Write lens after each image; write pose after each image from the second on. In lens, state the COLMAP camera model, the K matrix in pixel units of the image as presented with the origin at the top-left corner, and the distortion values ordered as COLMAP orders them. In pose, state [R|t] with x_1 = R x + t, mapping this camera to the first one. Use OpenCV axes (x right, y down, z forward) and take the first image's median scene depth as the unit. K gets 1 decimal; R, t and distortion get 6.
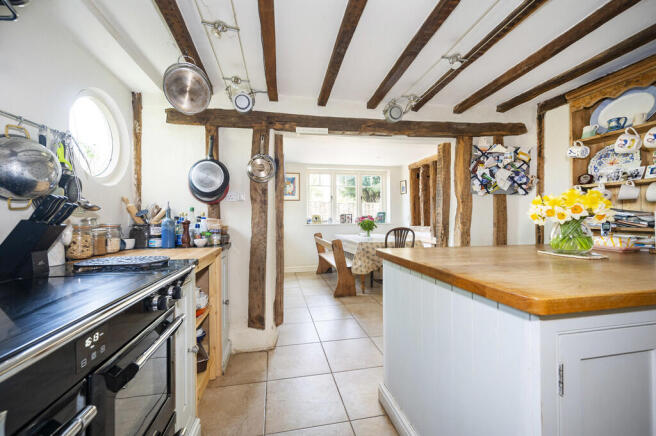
lens RADIAL K [[261.7, 0, 328.0], [0, 261.7, 218.0], [0, 0, 1]] dist [0.000057, -0.000006]
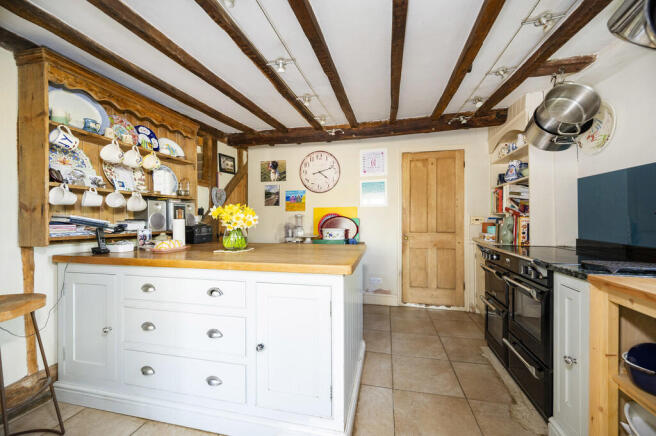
lens RADIAL K [[261.7, 0, 328.0], [0, 261.7, 218.0], [0, 0, 1]] dist [0.000057, -0.000006]
pose [[-0.915306, 0.007001, 0.402698, -0.062970], [0.010992, 0.999911, 0.007601, -0.026945], [-0.402609, 0.011384, -0.915301, 1.641582]]
